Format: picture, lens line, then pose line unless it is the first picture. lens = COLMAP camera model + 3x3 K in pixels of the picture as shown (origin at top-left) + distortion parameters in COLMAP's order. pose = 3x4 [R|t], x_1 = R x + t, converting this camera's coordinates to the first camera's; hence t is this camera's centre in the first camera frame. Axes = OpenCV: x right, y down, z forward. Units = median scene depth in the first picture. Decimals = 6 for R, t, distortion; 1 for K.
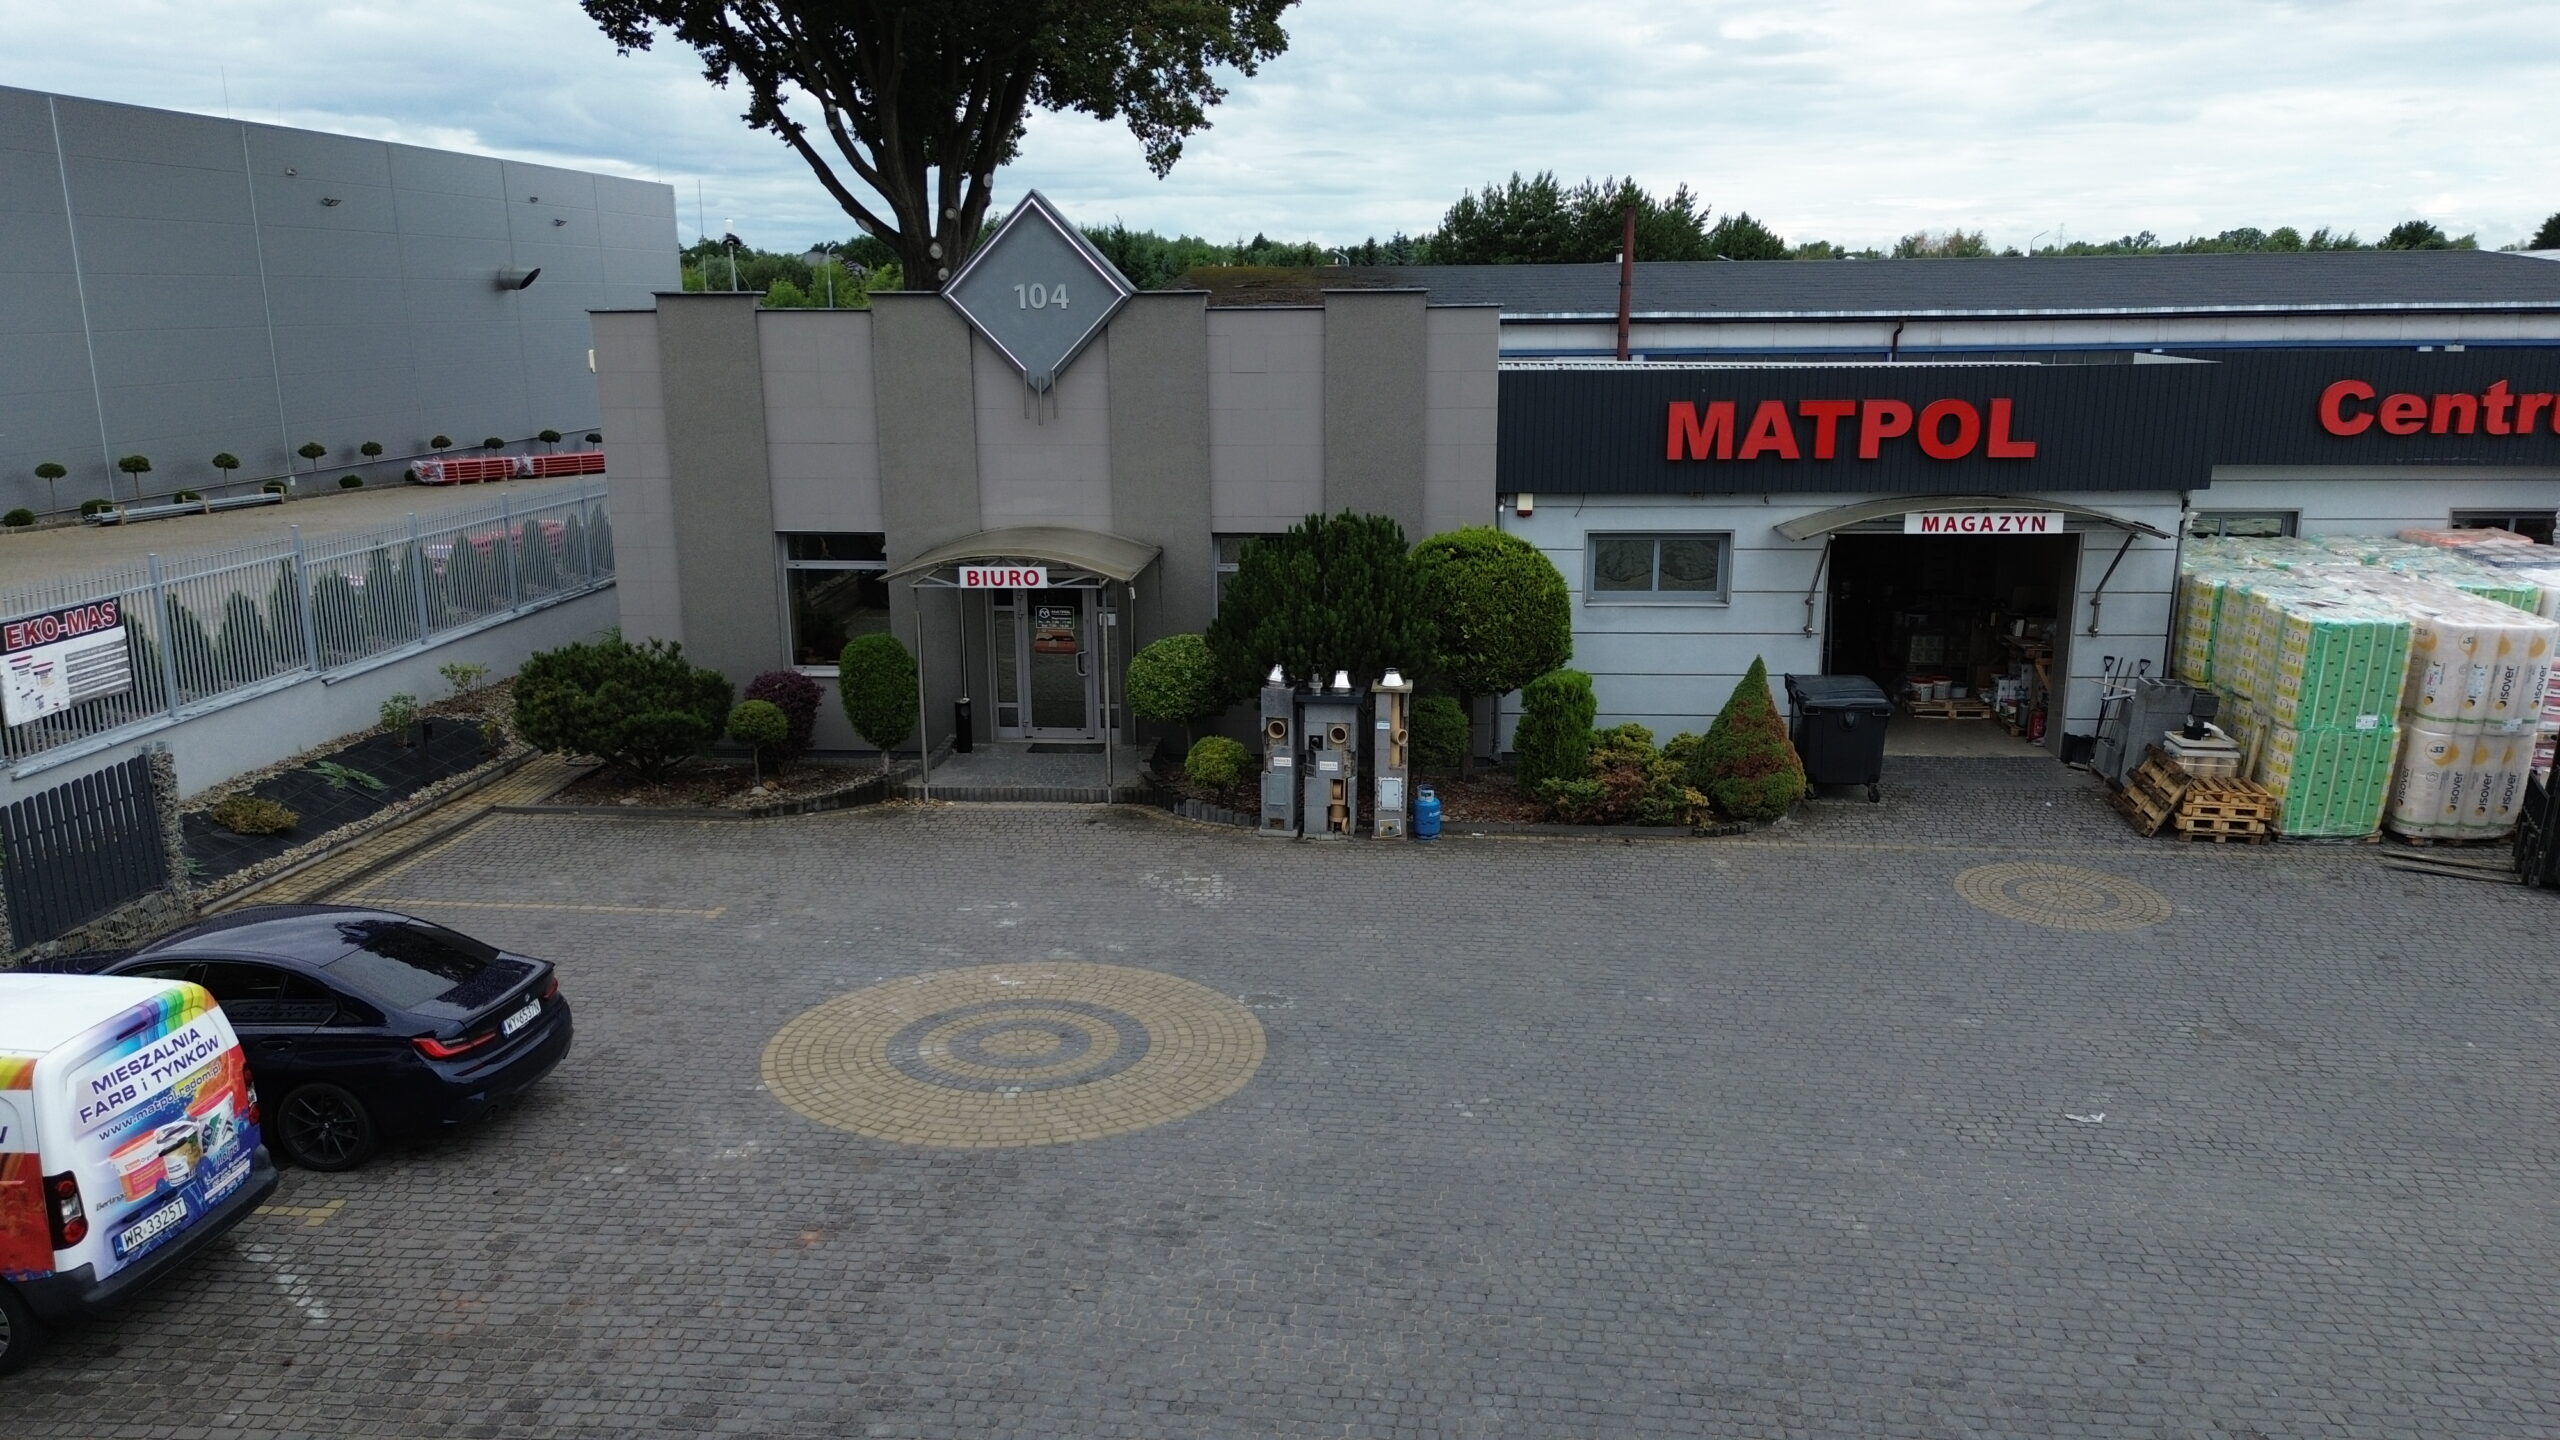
lens RADIAL K [[1805.1, 0, 1290.1], [0, 1805.1, 720.3], [0, 0, 1]] dist [0.089708, -0.093428]
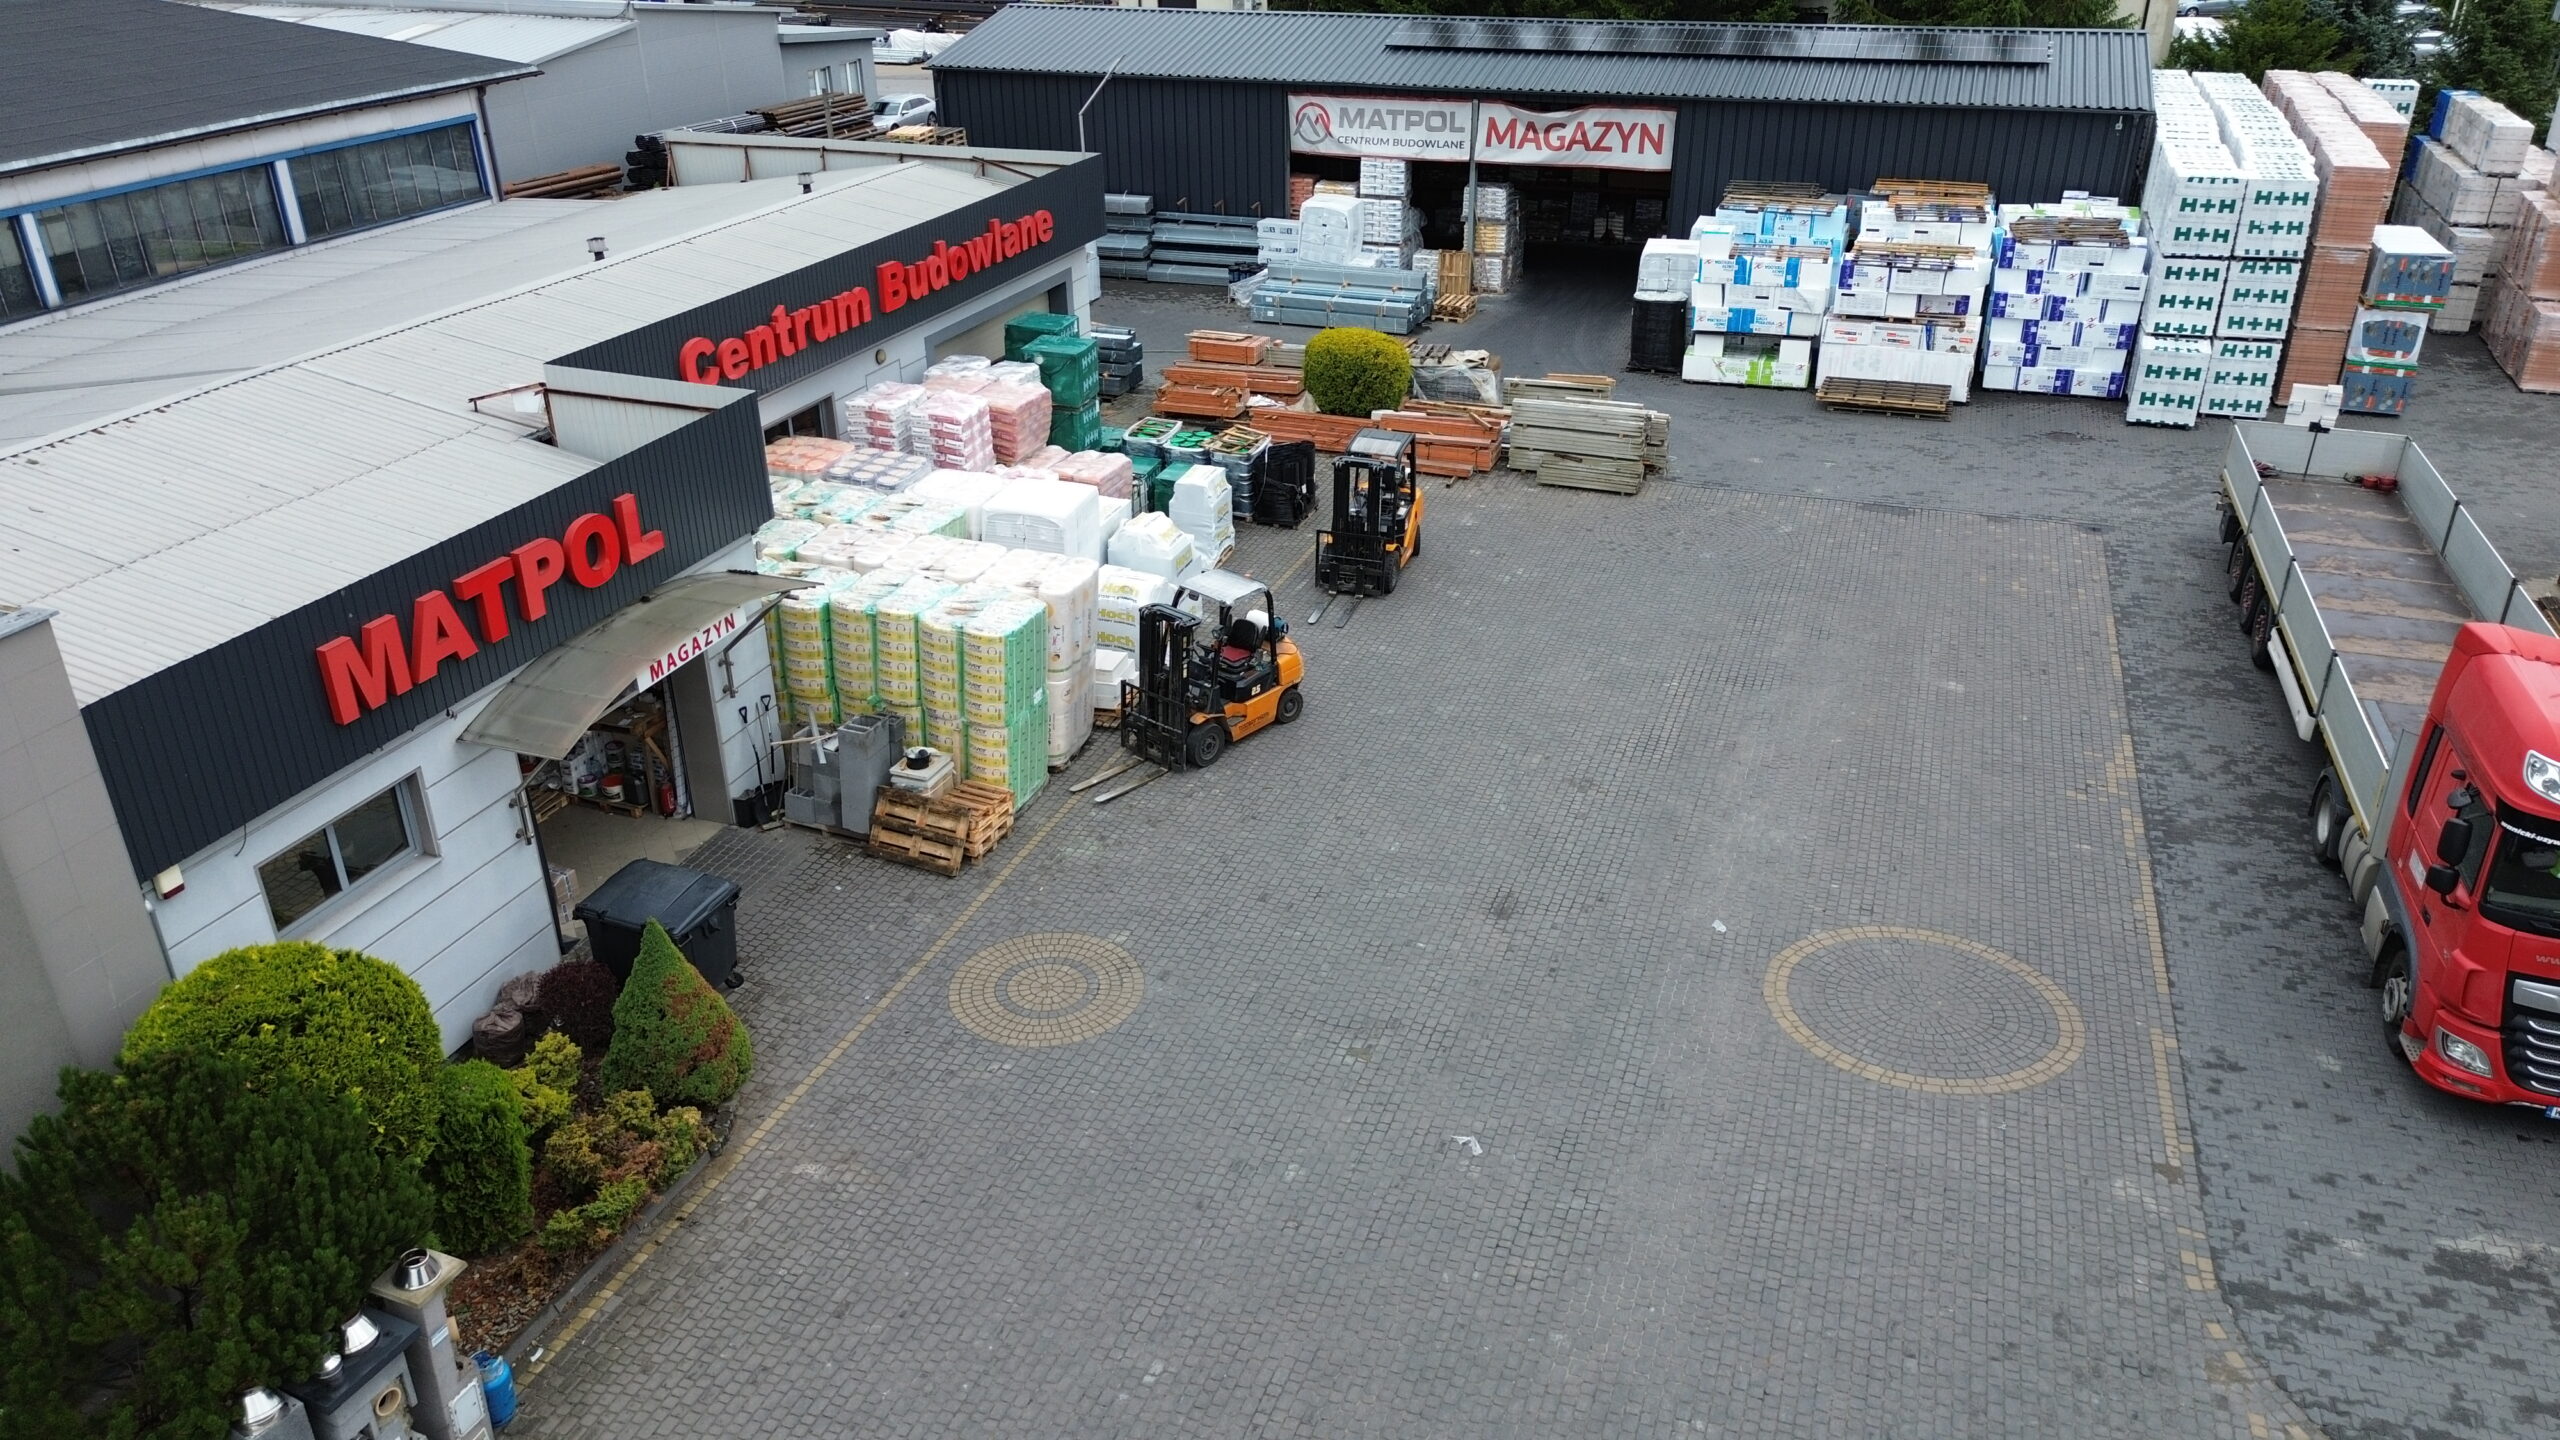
lens RADIAL K [[1805.1, 0, 1290.1], [0, 1805.1, 720.3], [0, 0, 1]] dist [0.089708, -0.093428]
pose [[0.258520, -0.430617, 0.864718, -0.313582], [0.225425, 0.897326, 0.379461, -0.345062], [-0.939335, 0.096831, 0.329048, 0.460478]]
